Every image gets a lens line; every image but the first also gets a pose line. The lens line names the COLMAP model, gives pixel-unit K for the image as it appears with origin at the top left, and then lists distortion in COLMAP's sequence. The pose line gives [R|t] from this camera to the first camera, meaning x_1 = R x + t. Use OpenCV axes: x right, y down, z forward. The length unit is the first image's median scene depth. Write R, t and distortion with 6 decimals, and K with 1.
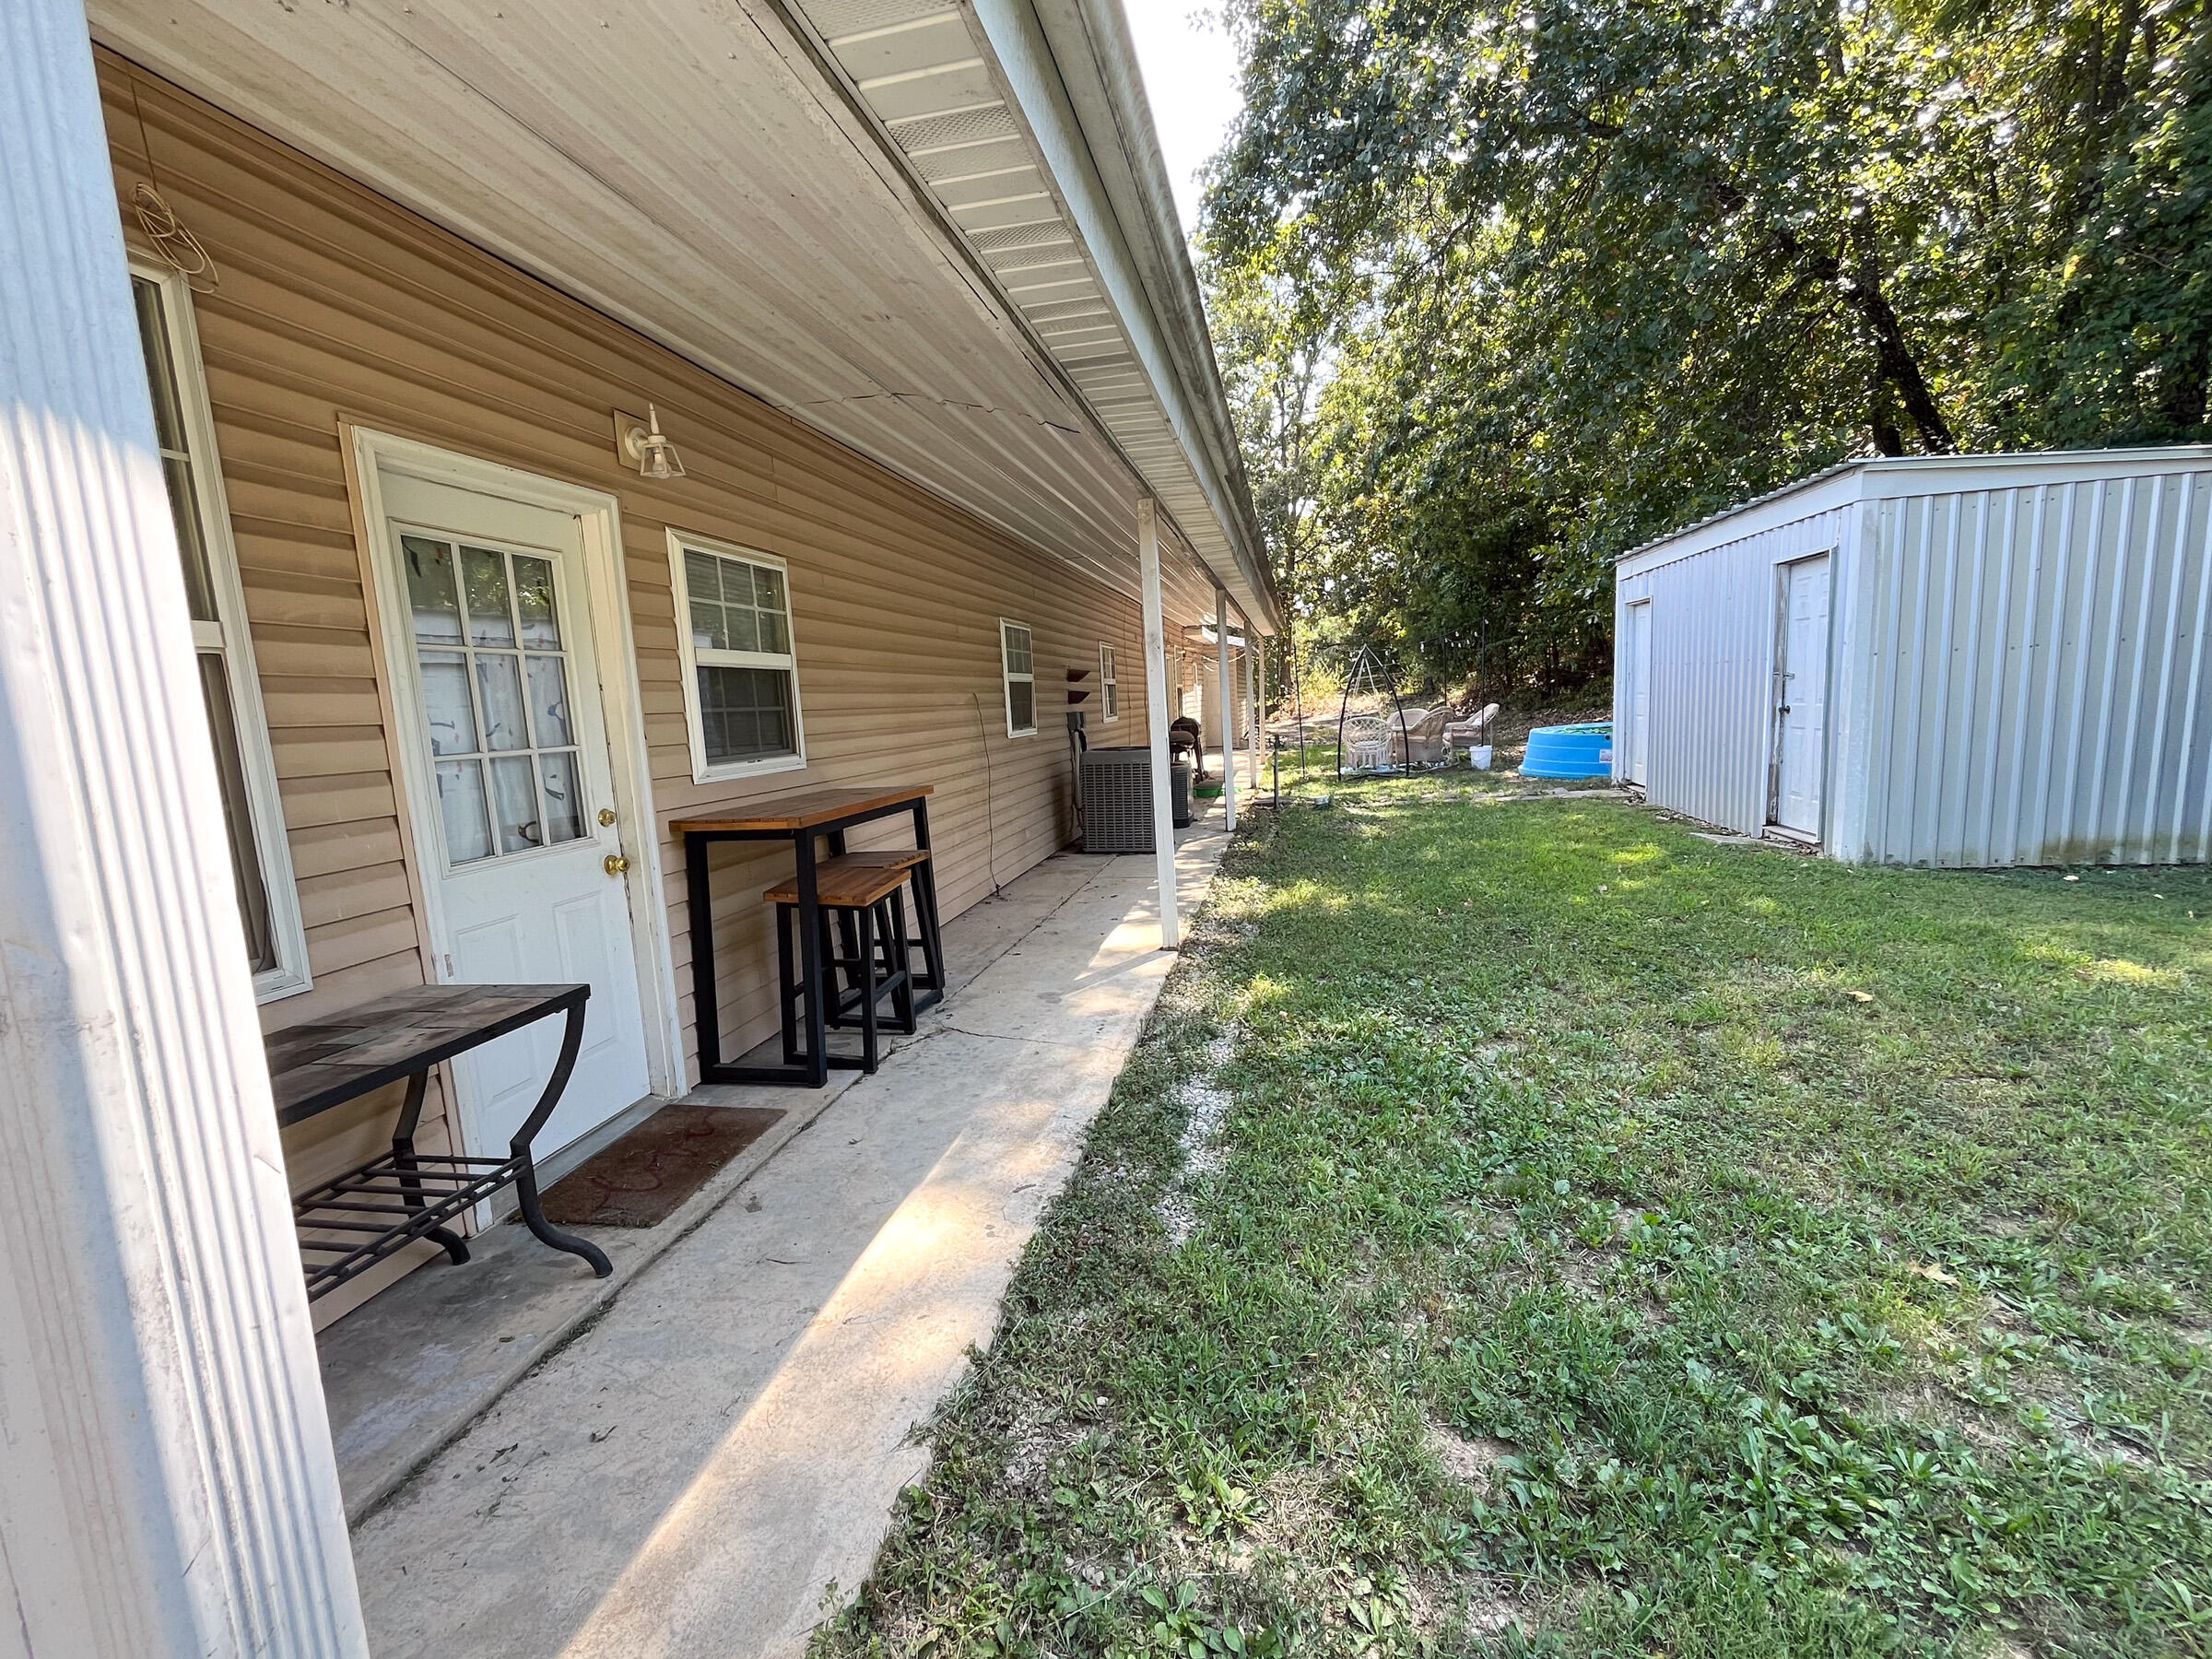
lens RADIAL K [[947.8, 0, 1103.4], [0, 947.8, 833.6], [0, 0, 1]] dist [-0.001079, -0.000742]
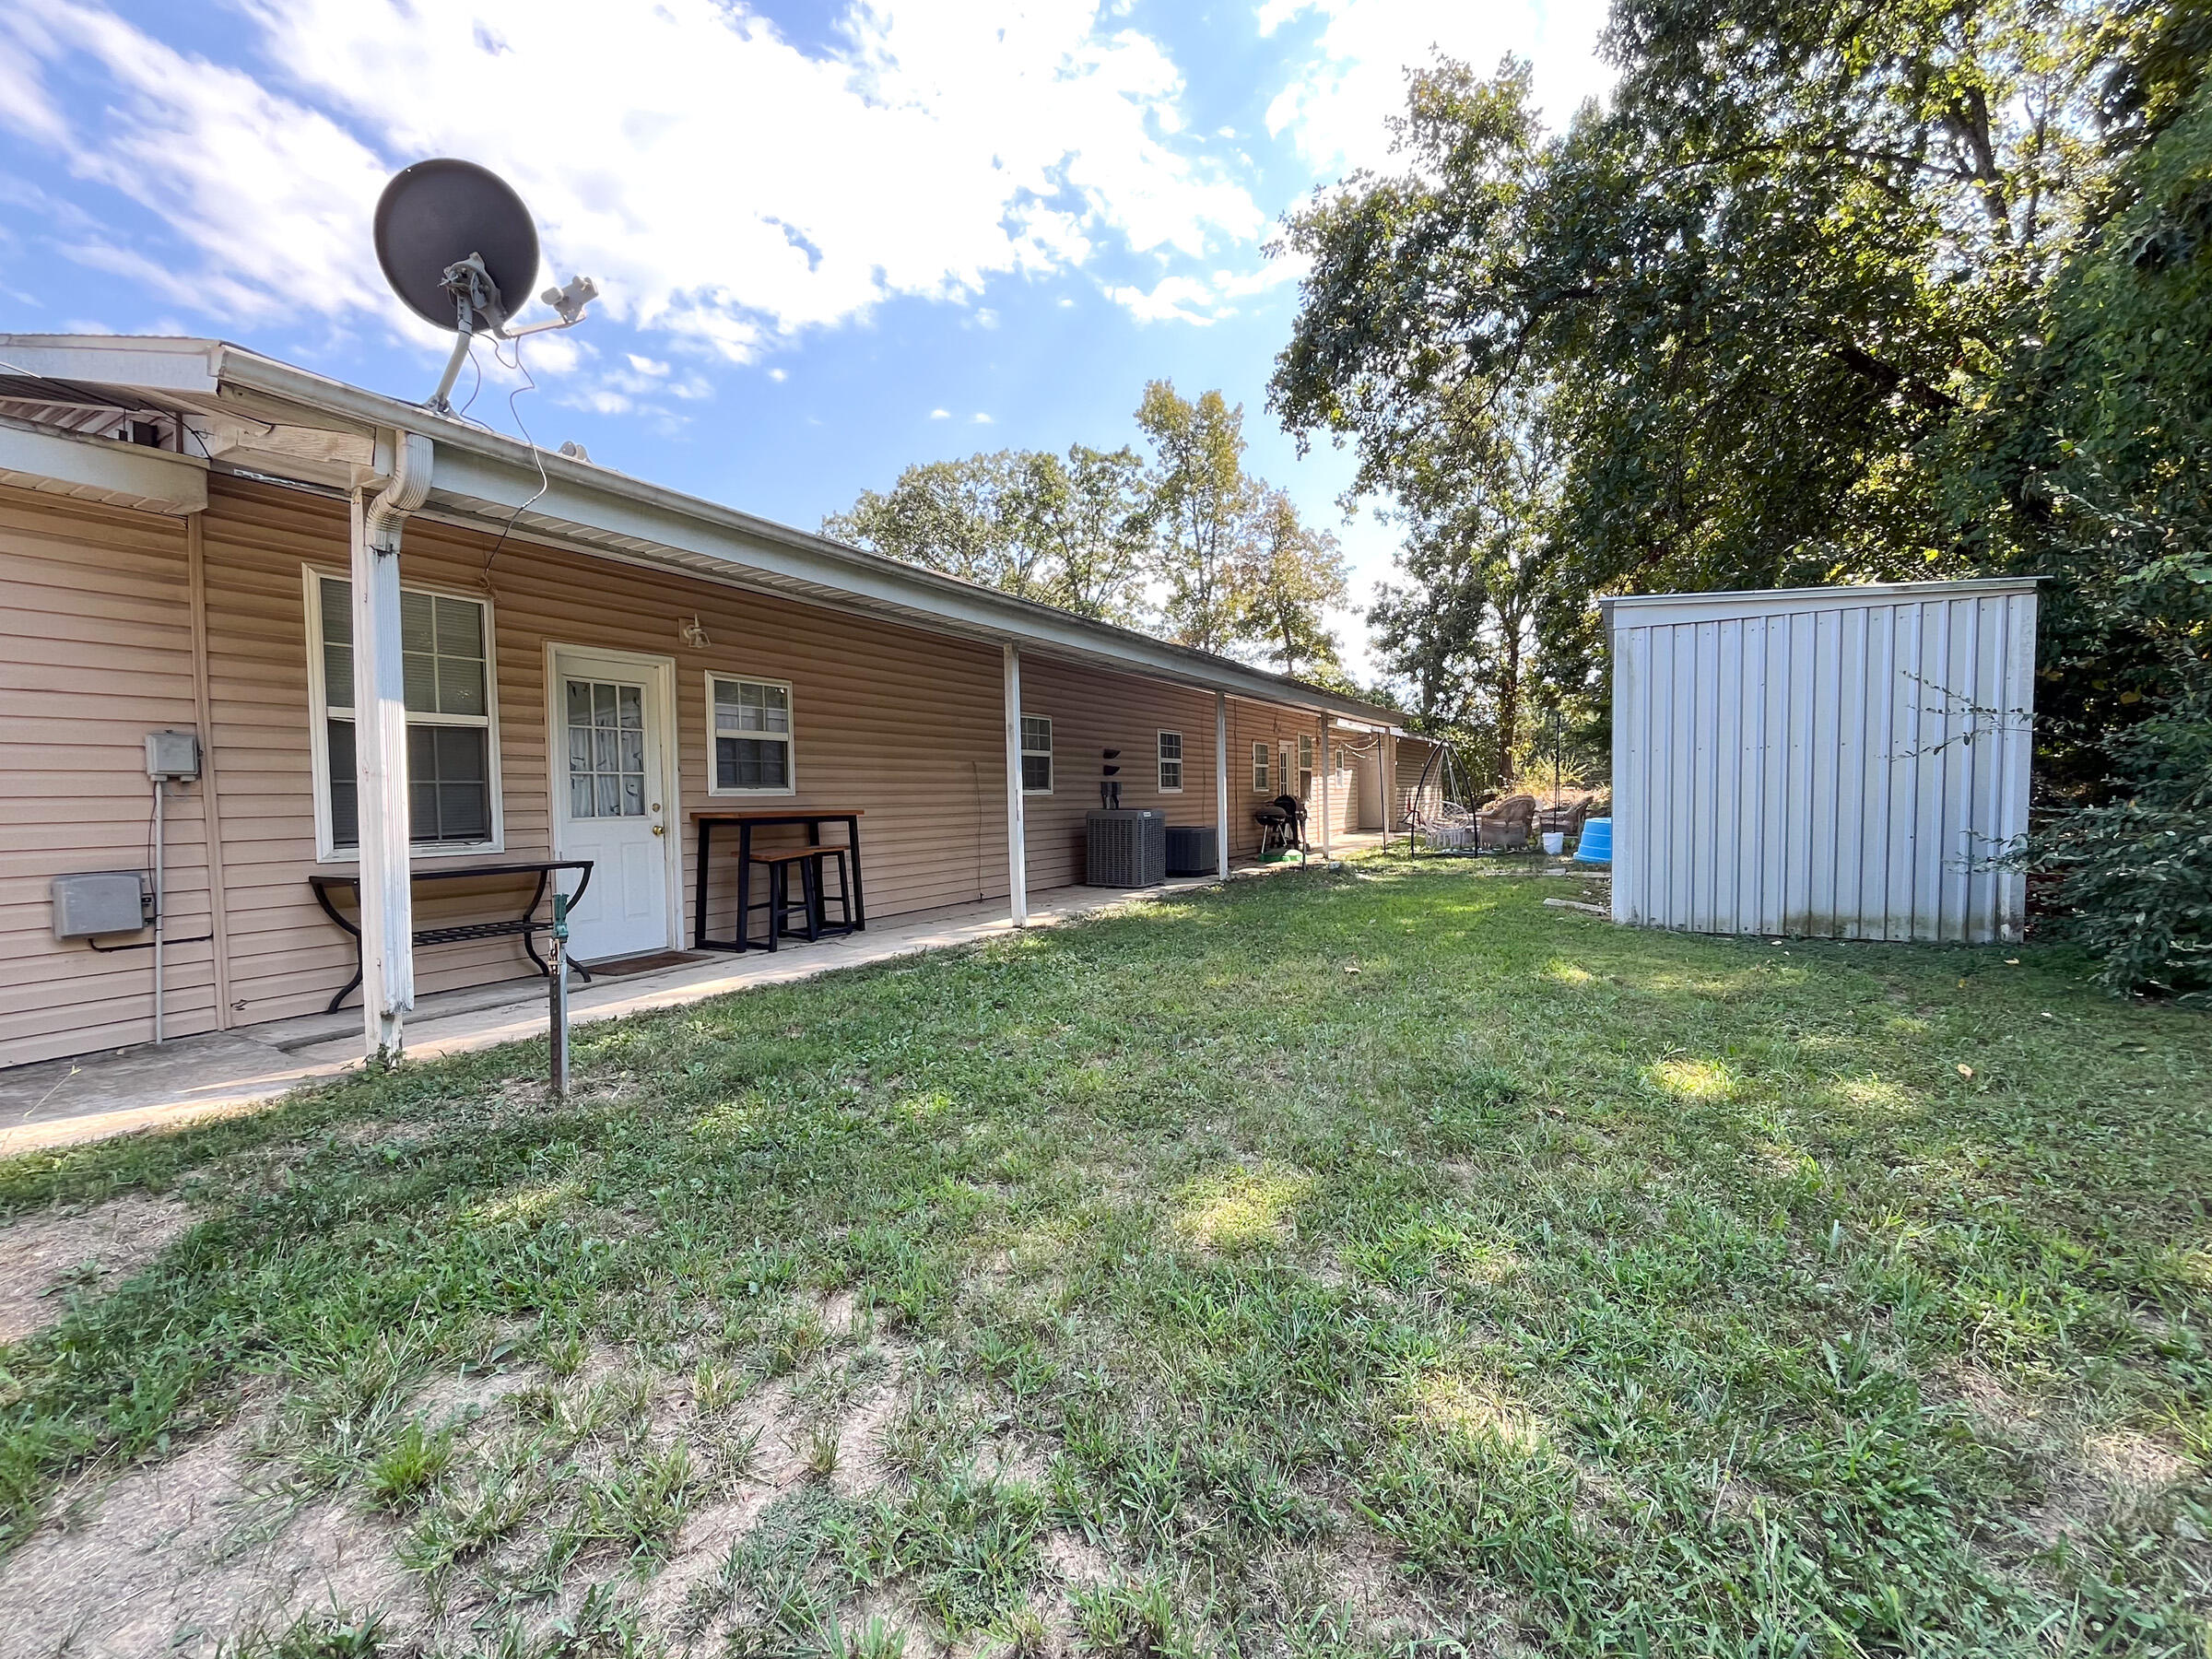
lens RADIAL K [[947.8, 0, 1110.8], [0, 947.8, 831.3], [0, 0, 1]] dist [-0.001079, -0.000742]
pose [[0.957145, 0.052226, -0.284863, 0.933180], [-0.077261, 0.994005, -0.077361, 0.108276], [0.279115, 0.096054, 0.955442, -0.643921]]
